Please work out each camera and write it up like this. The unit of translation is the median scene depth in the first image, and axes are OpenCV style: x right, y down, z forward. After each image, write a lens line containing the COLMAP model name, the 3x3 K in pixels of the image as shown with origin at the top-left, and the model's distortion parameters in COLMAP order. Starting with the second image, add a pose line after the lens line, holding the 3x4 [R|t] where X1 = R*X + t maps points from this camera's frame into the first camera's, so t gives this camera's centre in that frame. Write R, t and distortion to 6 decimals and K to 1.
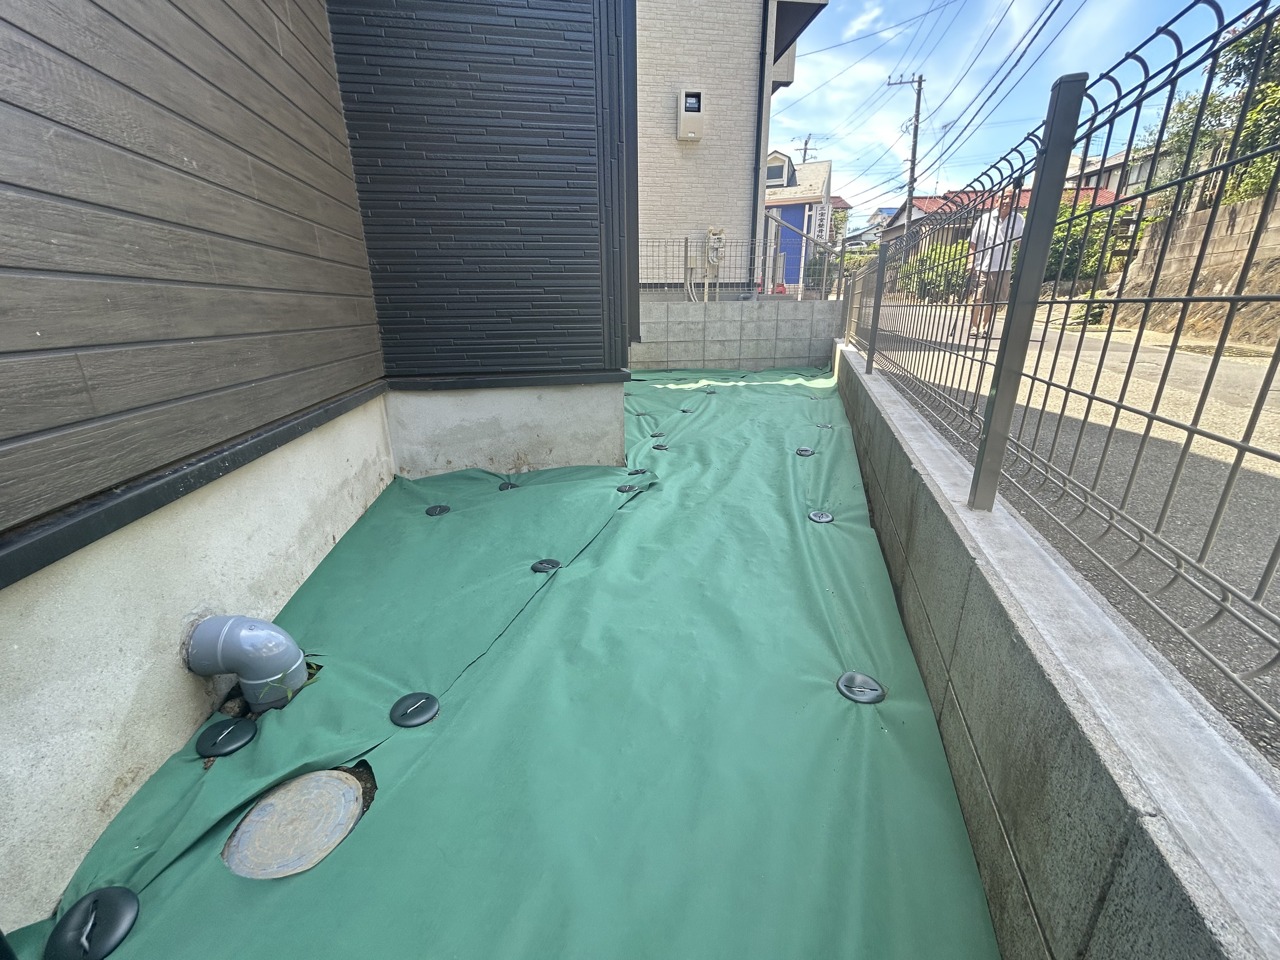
lens RADIAL K [[519.7, 0, 637.2], [0, 519.7, 480.3], [0, 0, 1]] dist [-0.000896, 0.000103]
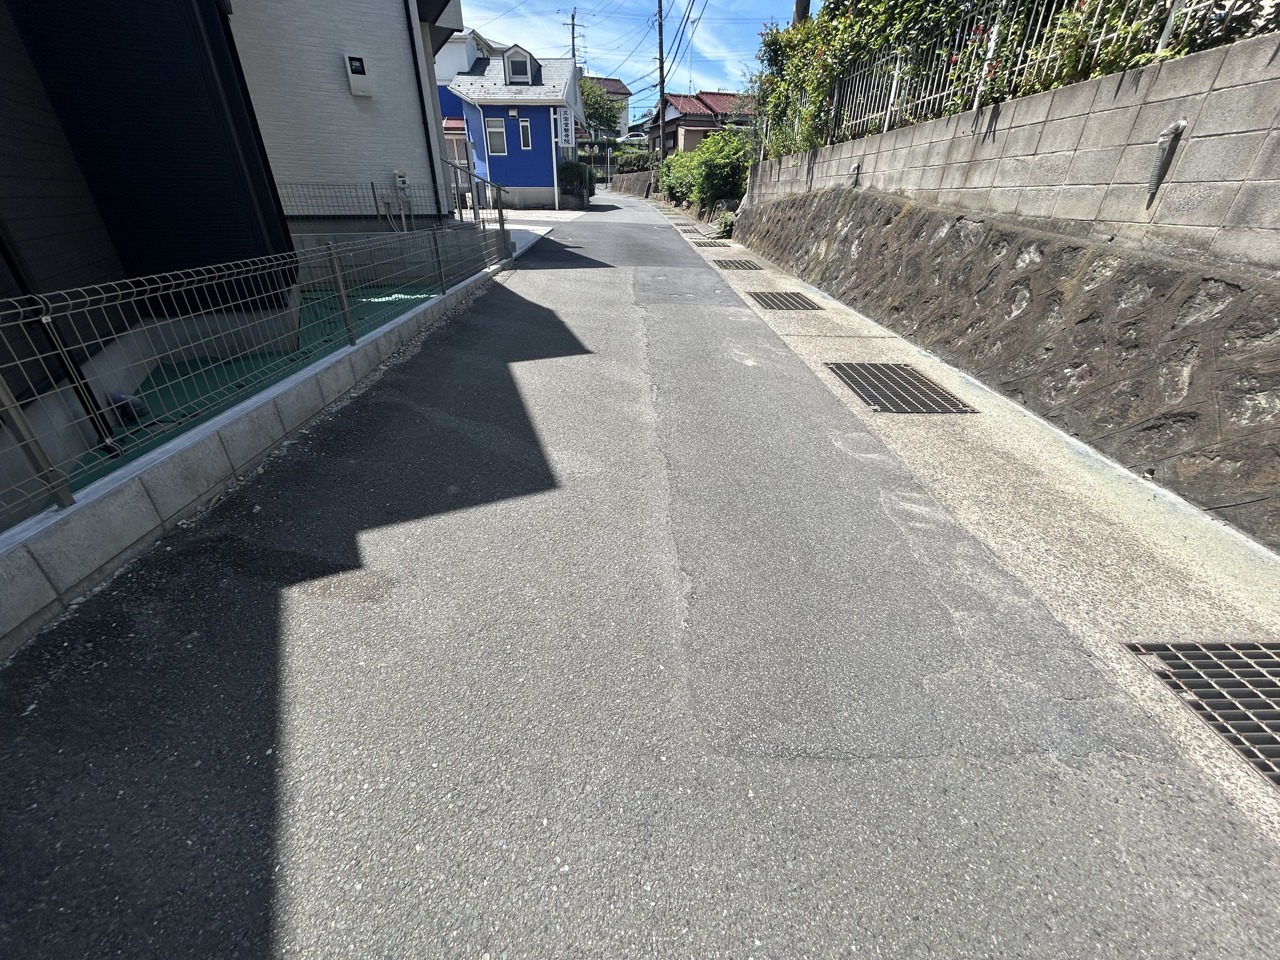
lens RADIAL K [[518.4, 0, 640.0], [0, 518.4, 480.0], [0, 0, 1]] dist [-0.003050, -0.000457]
pose [[0.939549, -0.149837, 0.307890, 0.055814], [0.092389, 0.976758, 0.193413, 0.019450], [-0.329714, -0.153275, 0.931555, -0.141744]]
